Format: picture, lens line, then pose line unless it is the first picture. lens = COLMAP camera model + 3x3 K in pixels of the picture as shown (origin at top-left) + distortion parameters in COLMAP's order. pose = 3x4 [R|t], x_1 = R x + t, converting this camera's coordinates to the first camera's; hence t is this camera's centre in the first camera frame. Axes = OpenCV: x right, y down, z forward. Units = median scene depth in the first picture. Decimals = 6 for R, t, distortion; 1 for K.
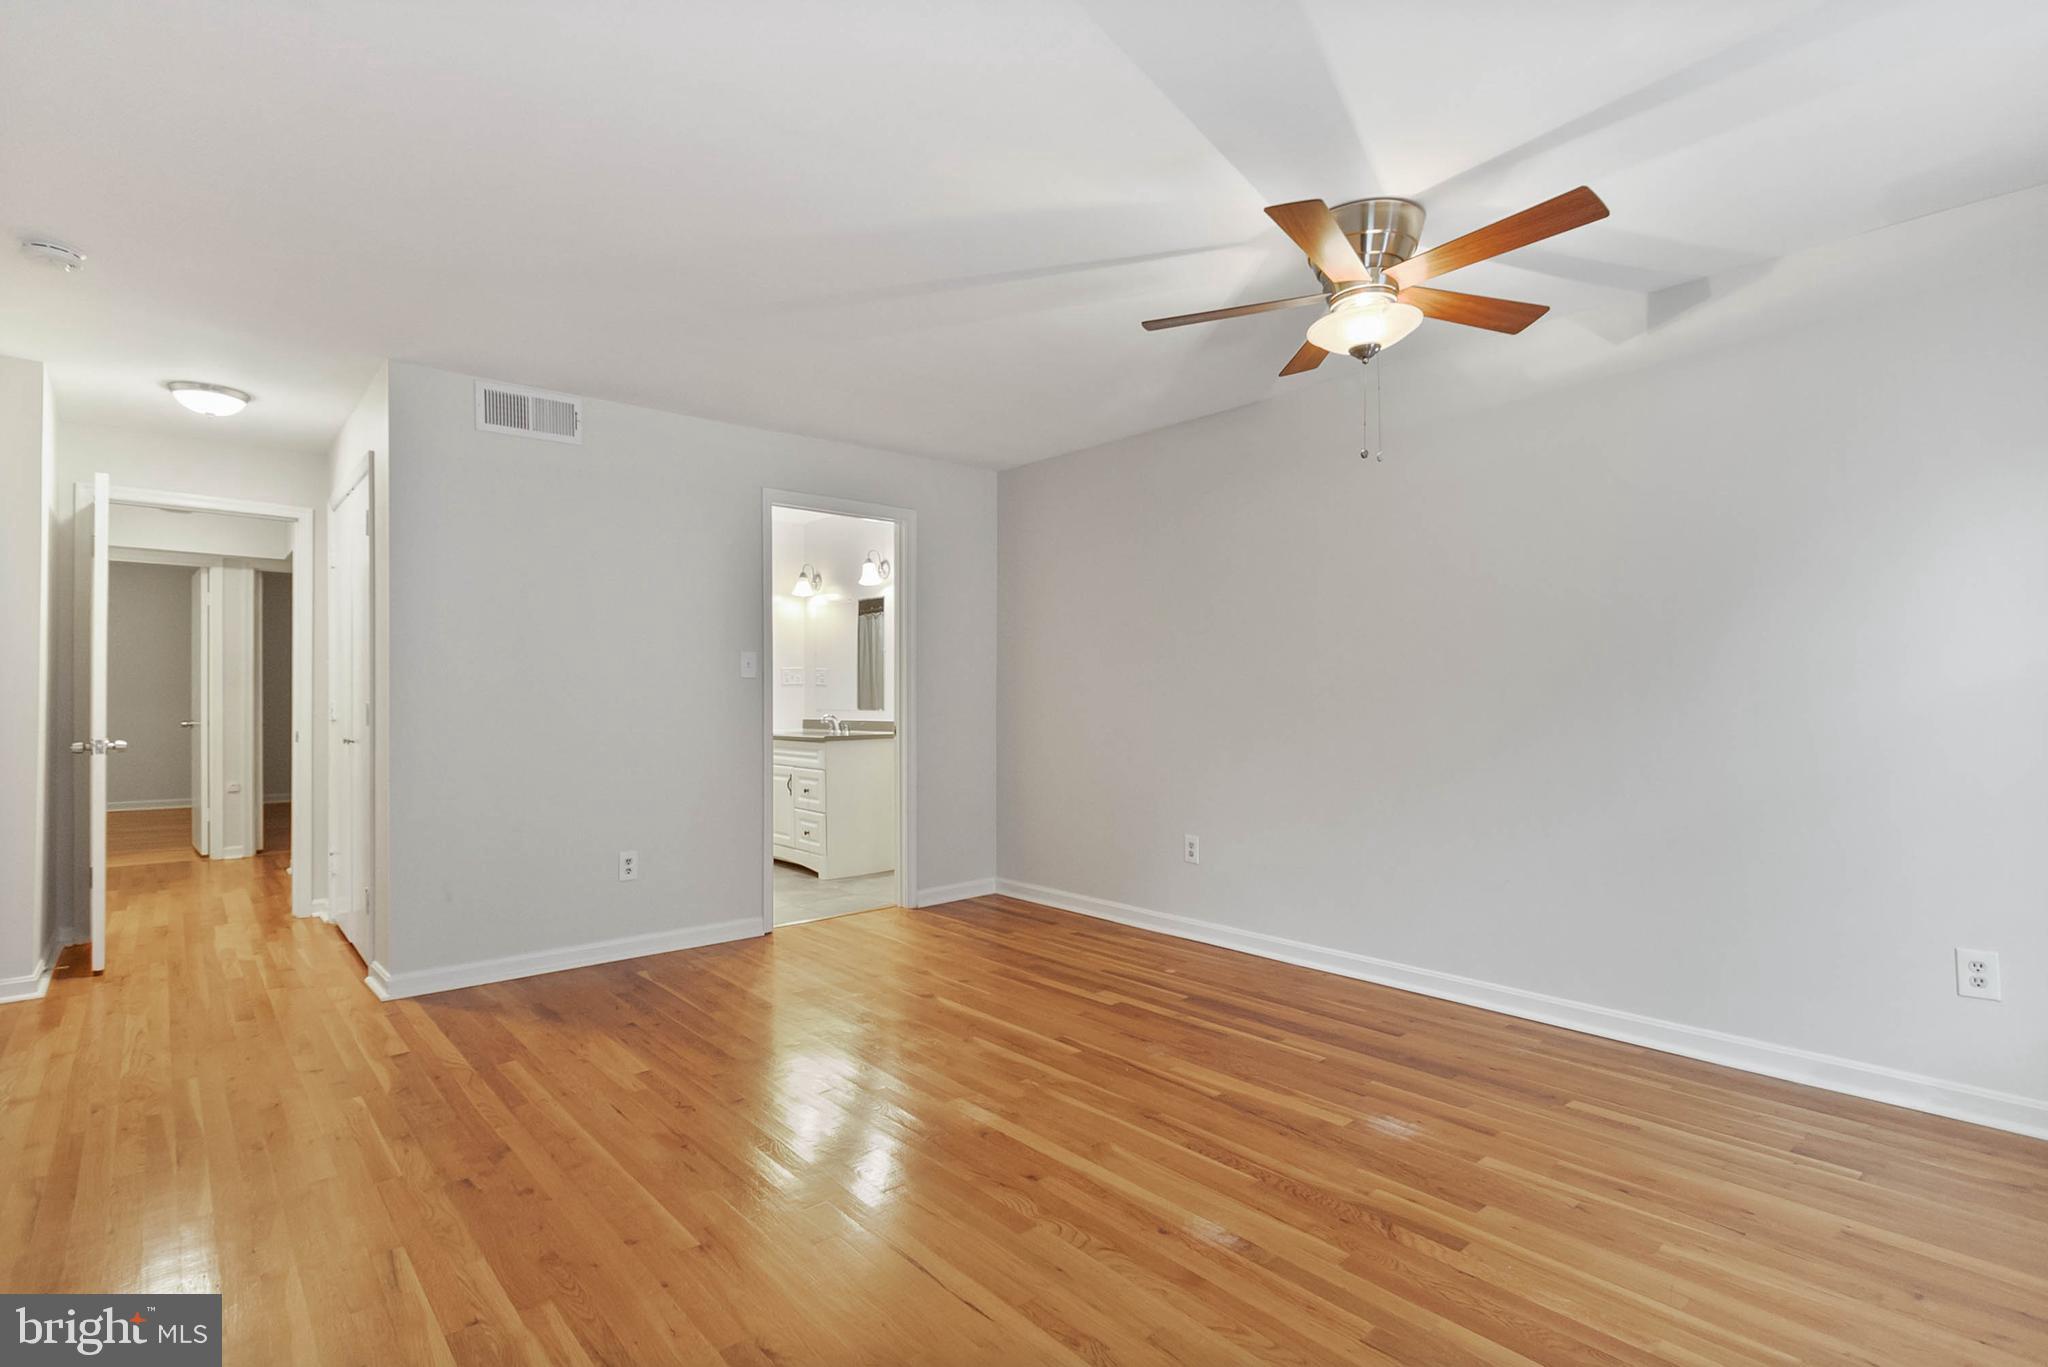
lens RADIAL K [[977.1, 0, 1024.0], [0, 977.1, 683.5], [0, 0, 1]] dist [0.016278, -0.000129]
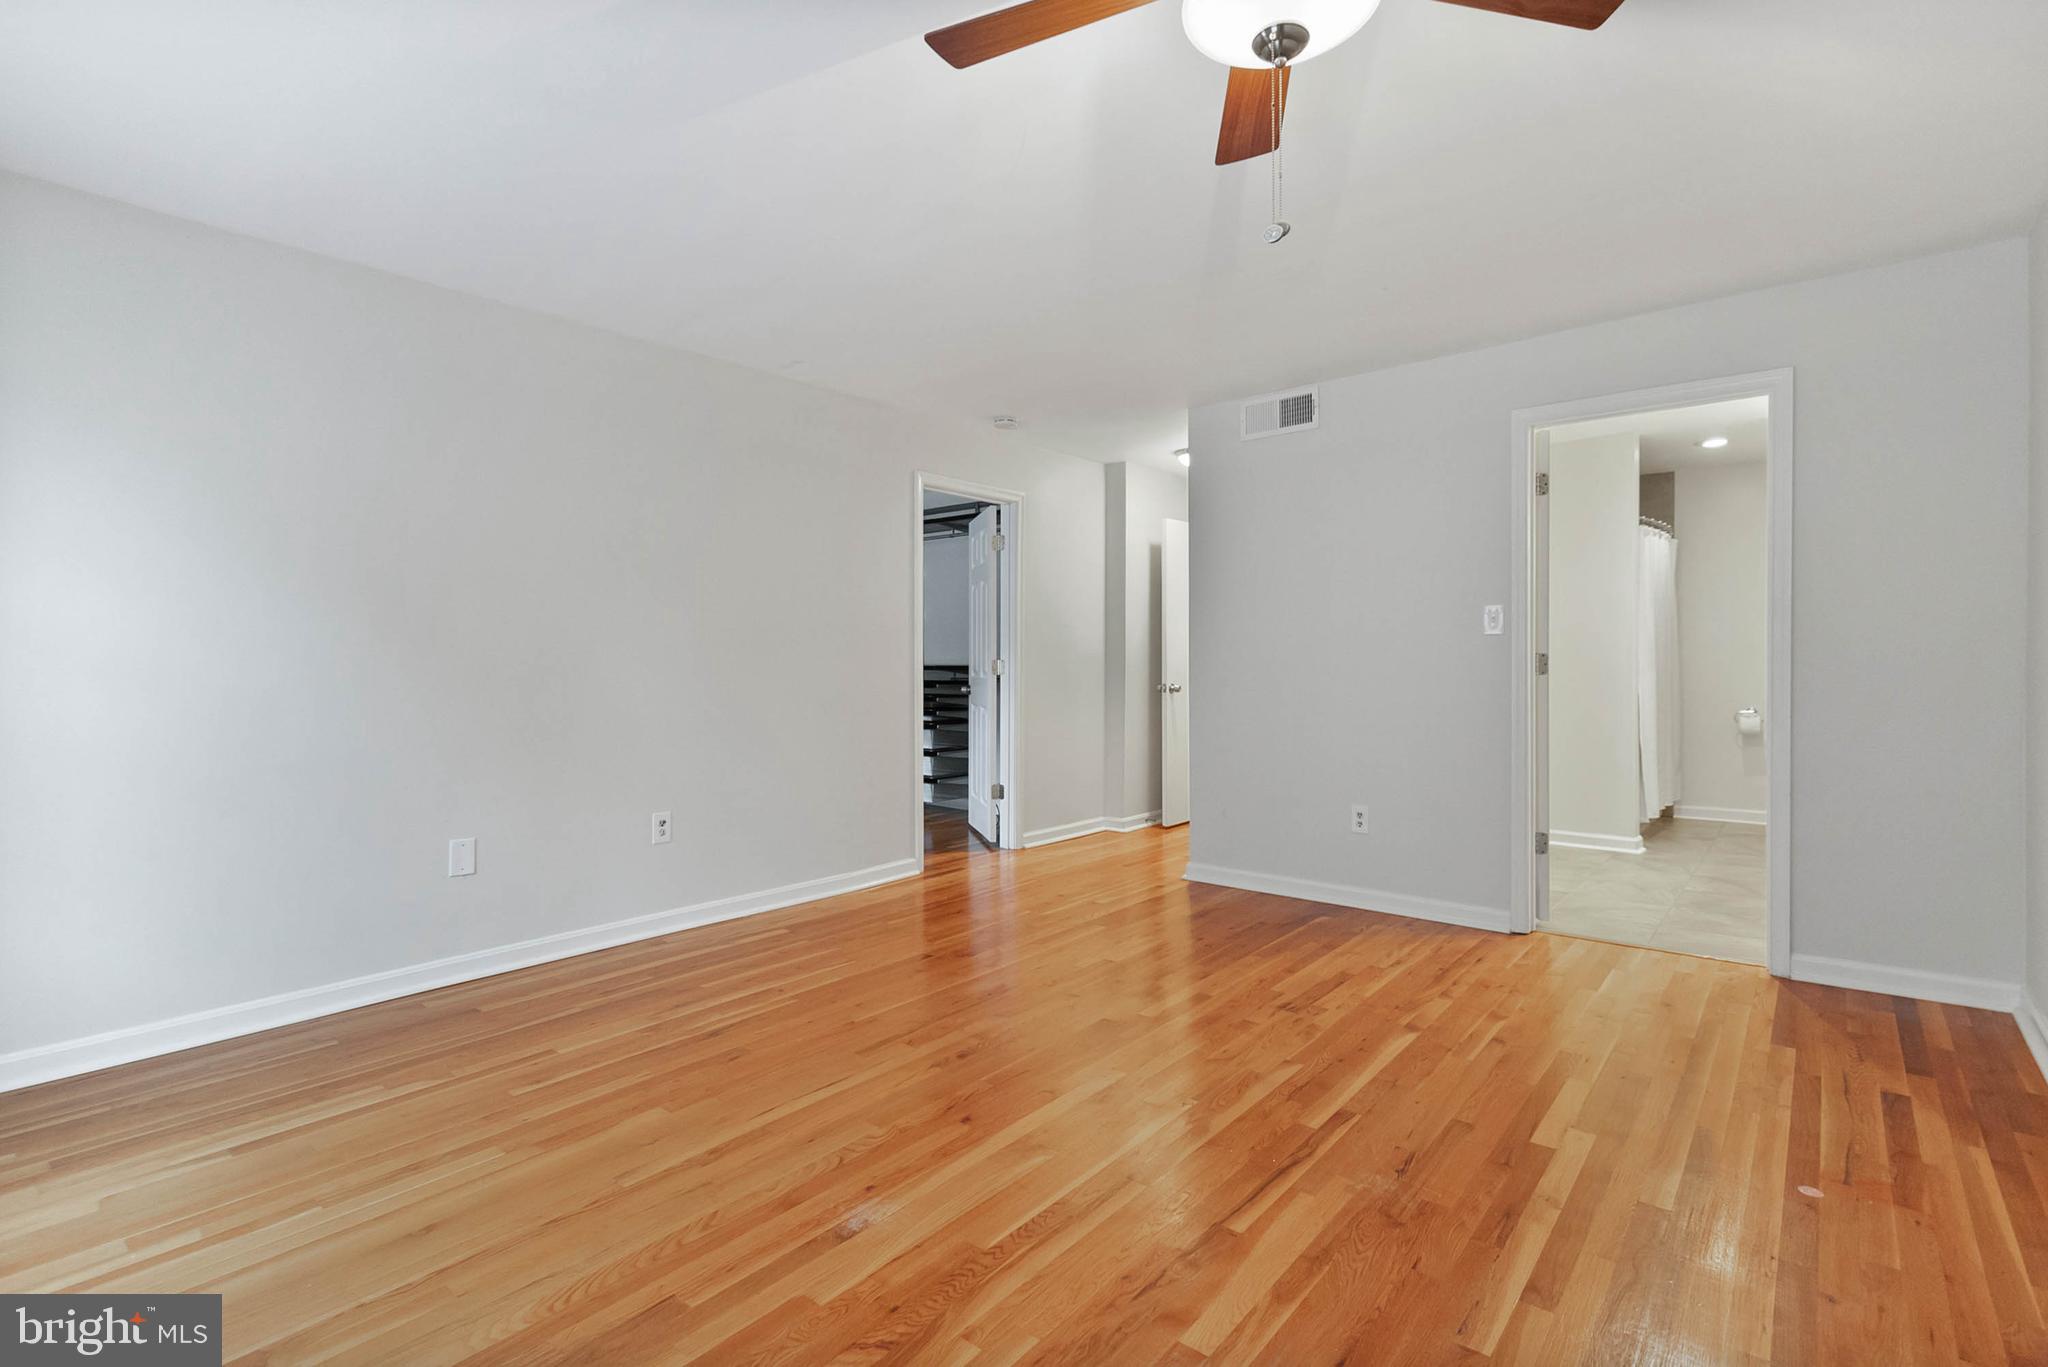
lens RADIAL K [[961.7, 0, 1014.8], [0, 961.7, 676.6], [0, 0, 1]] dist [0.000435, -0.000581]
pose [[0.146286, 0.019723, -0.989046, 0.747351], [0.018548, 0.999571, 0.022676, 0.005795], [0.989068, -0.021662, 0.145857, 0.666590]]
